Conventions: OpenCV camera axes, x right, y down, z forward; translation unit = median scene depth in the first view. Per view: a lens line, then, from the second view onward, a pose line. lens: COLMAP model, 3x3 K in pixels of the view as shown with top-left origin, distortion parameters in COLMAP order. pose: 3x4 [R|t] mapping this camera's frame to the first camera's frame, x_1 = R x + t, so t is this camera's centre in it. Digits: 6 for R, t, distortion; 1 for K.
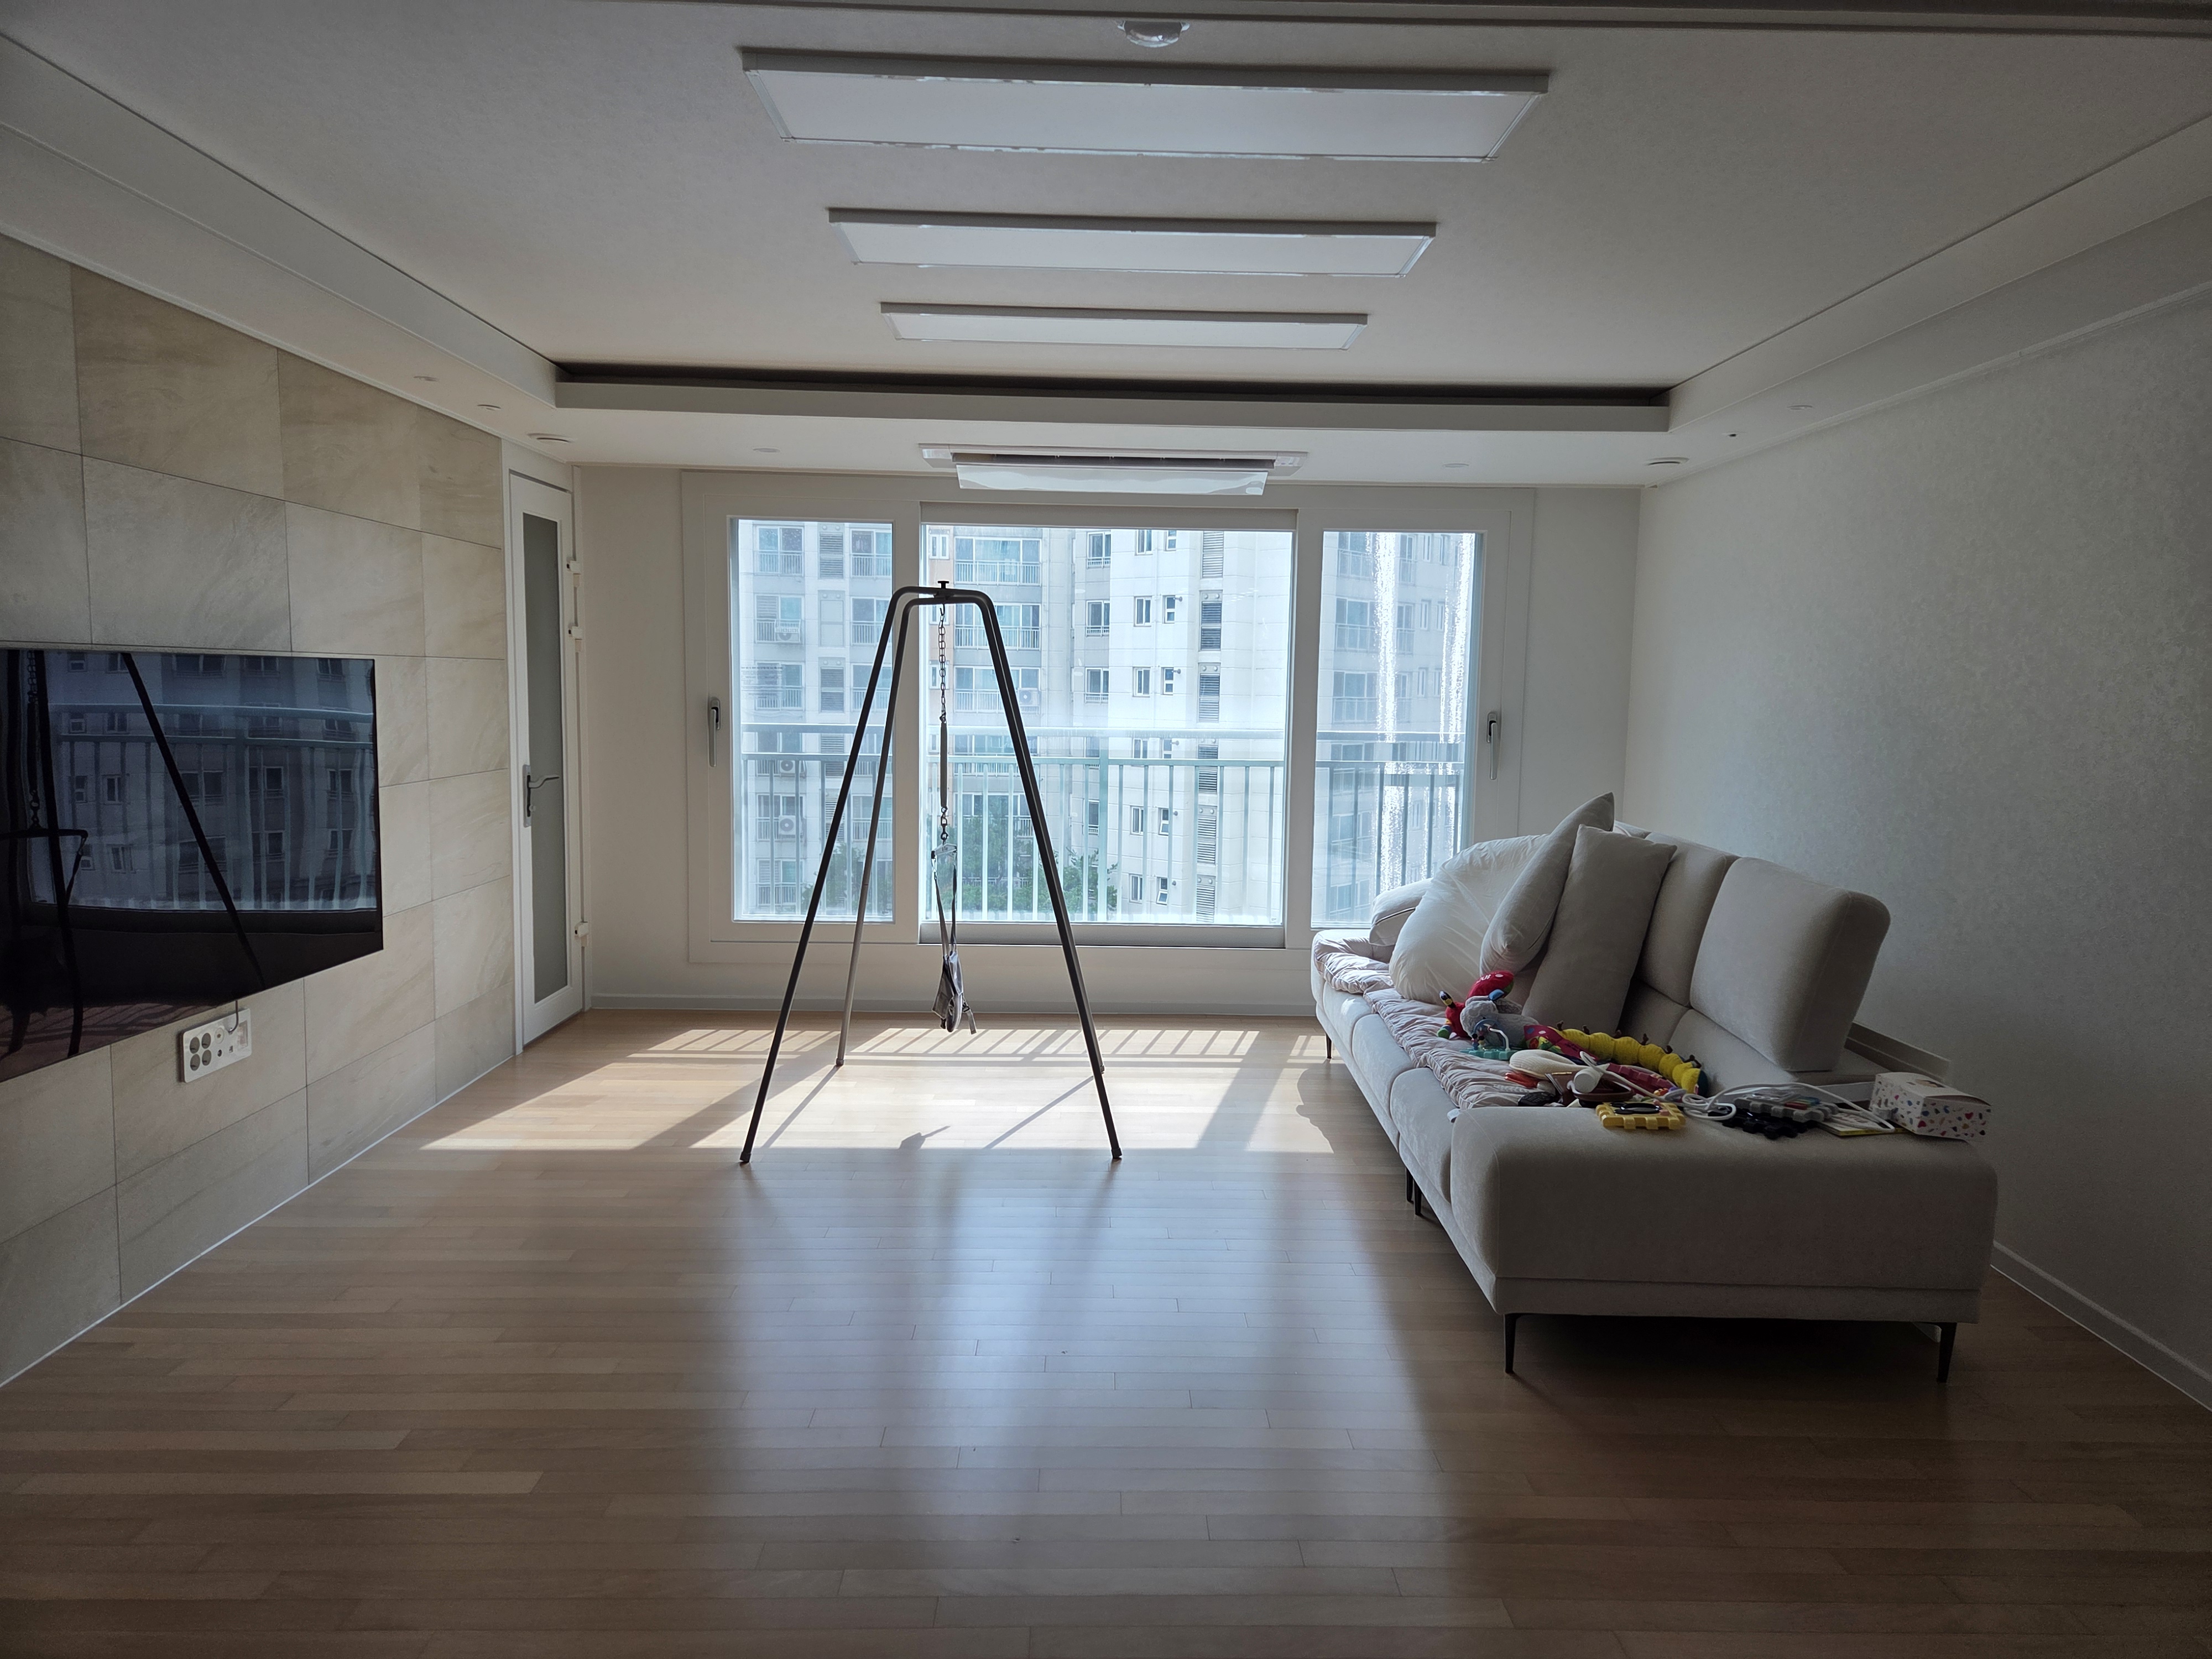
lens RADIAL K [[1457.8, 0, 1143.9], [0, 1457.8, 836.8], [0, 0, 1]] dist [0.063950, -0.047754]
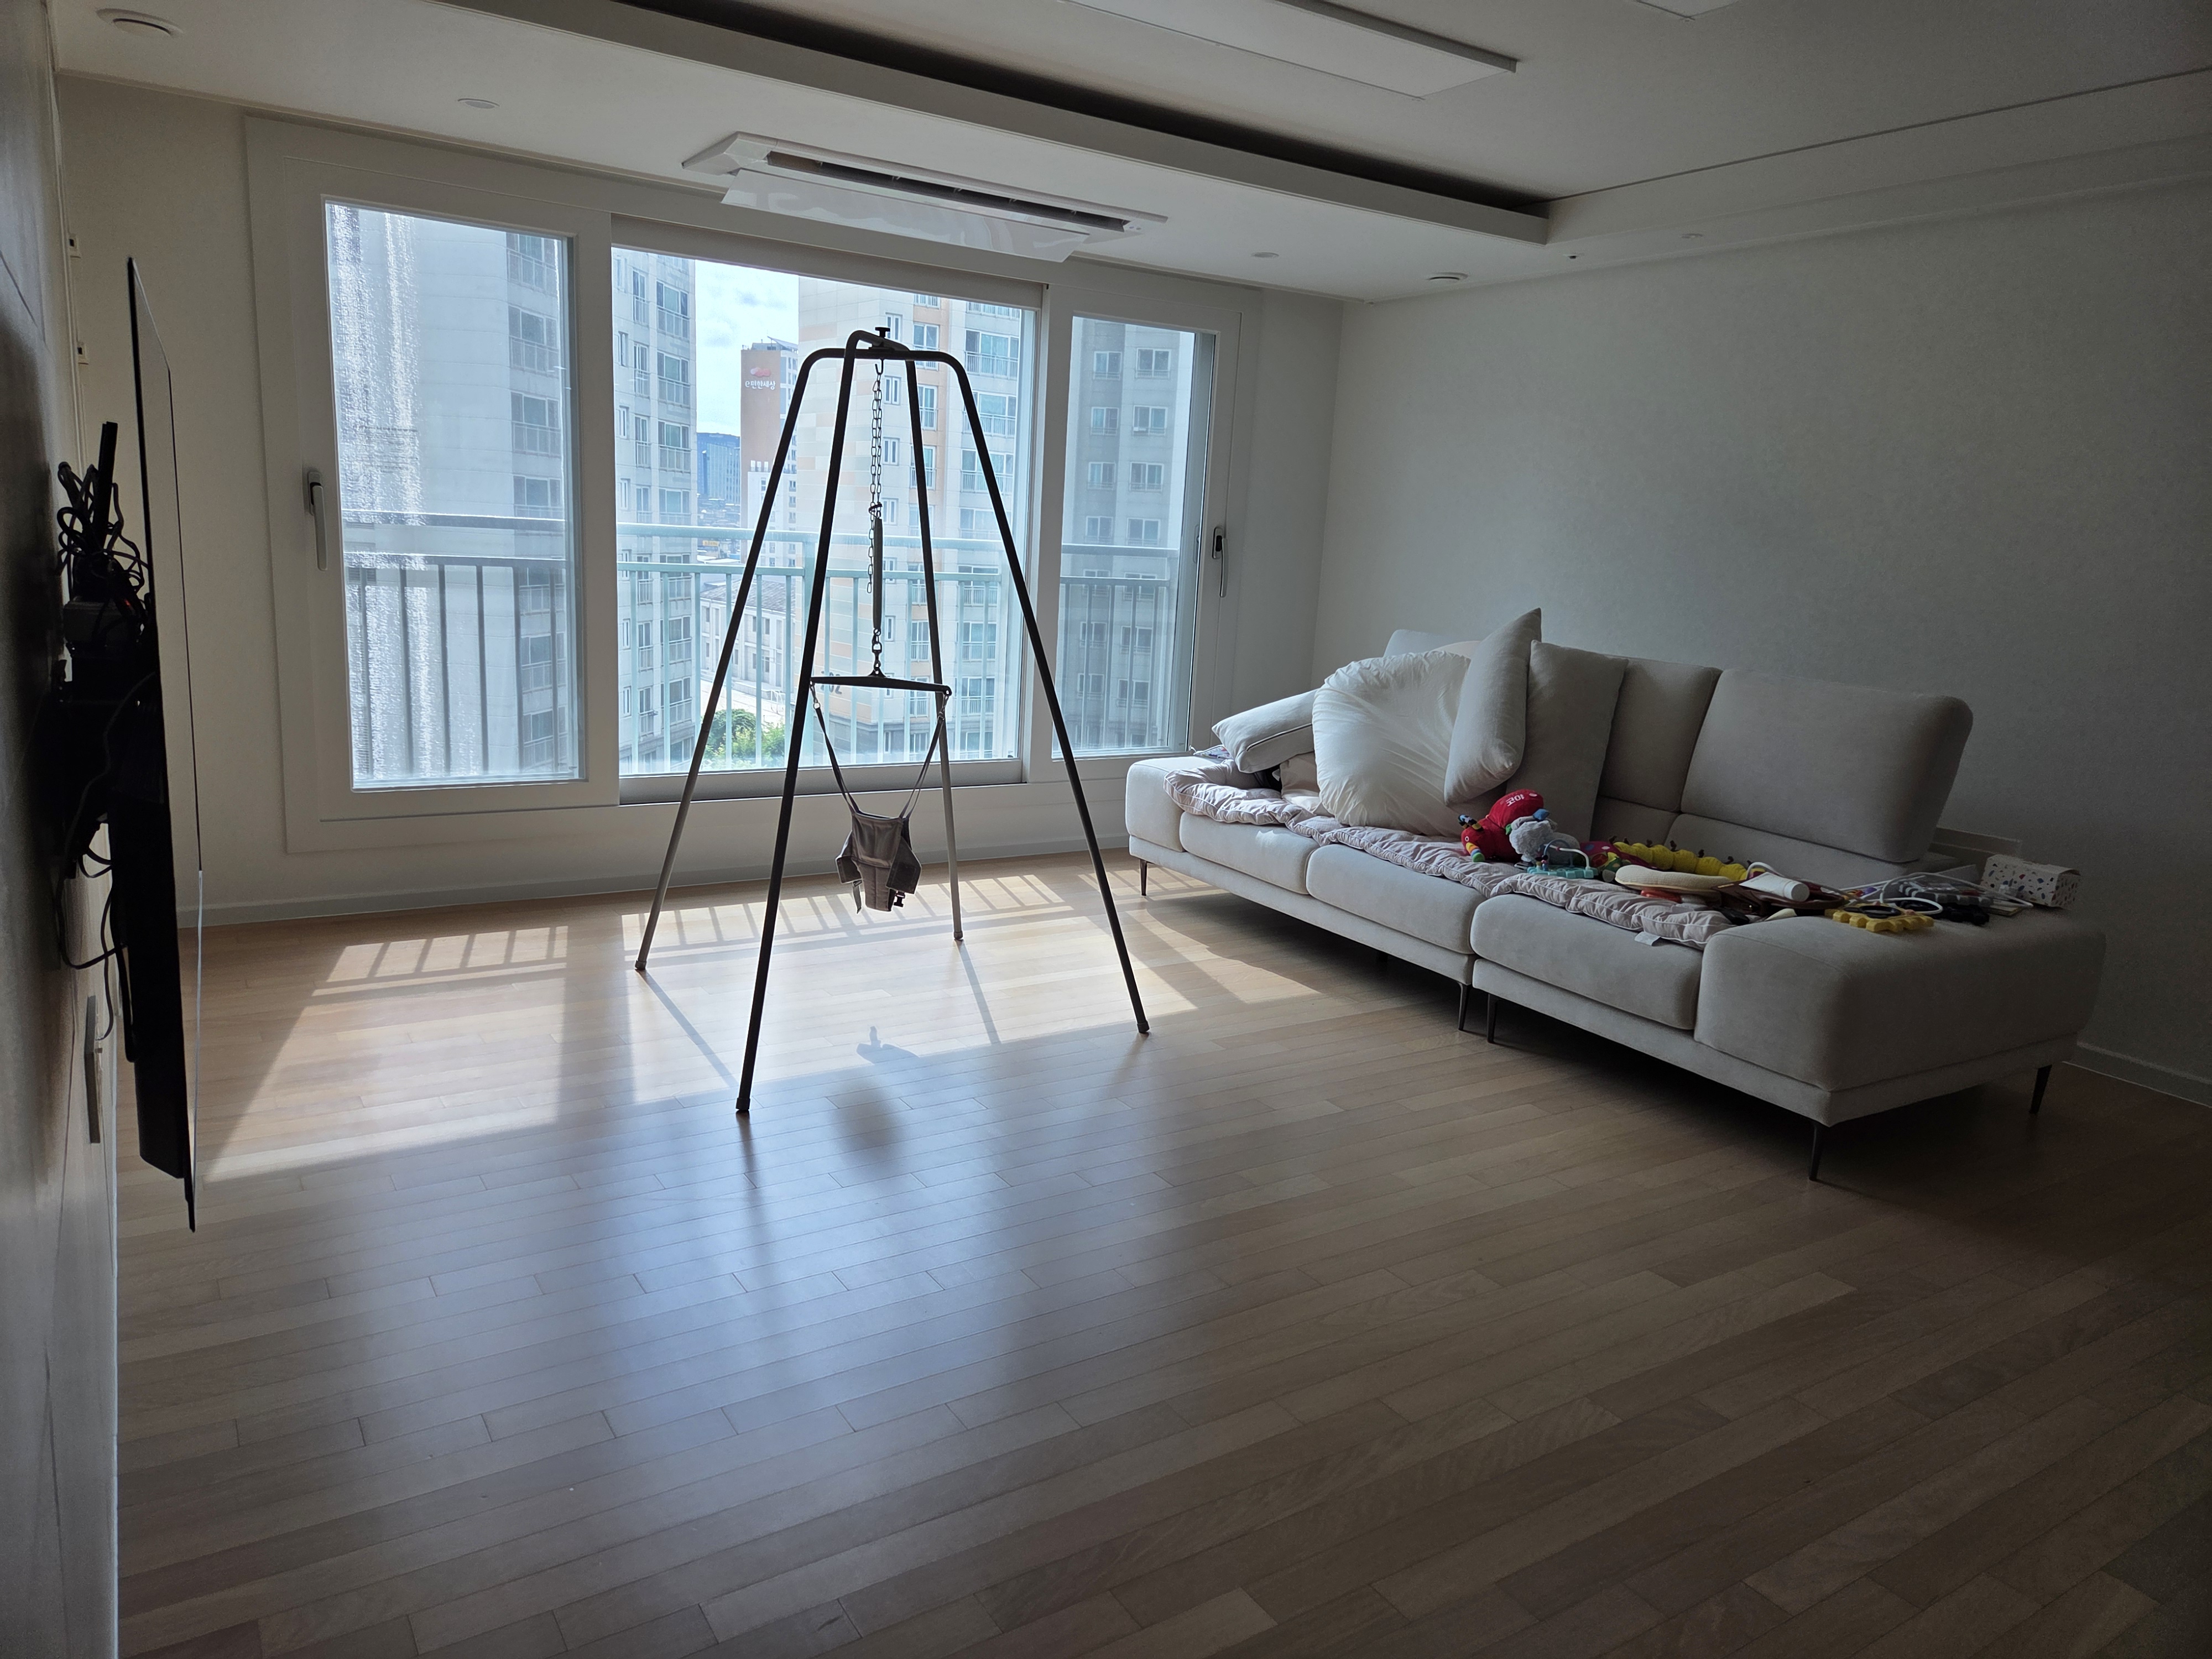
lens RADIAL K [[1464.7, 0, 1098.5], [0, 1464.7, 808.7], [0, 0, 1]] dist [0.069153, -0.050380]
pose [[0.857362, -0.068502, 0.510135, -0.449741], [0.016517, 0.994255, 0.105751, -0.004976], [-0.514449, -0.082241, 0.853568, 0.263625]]
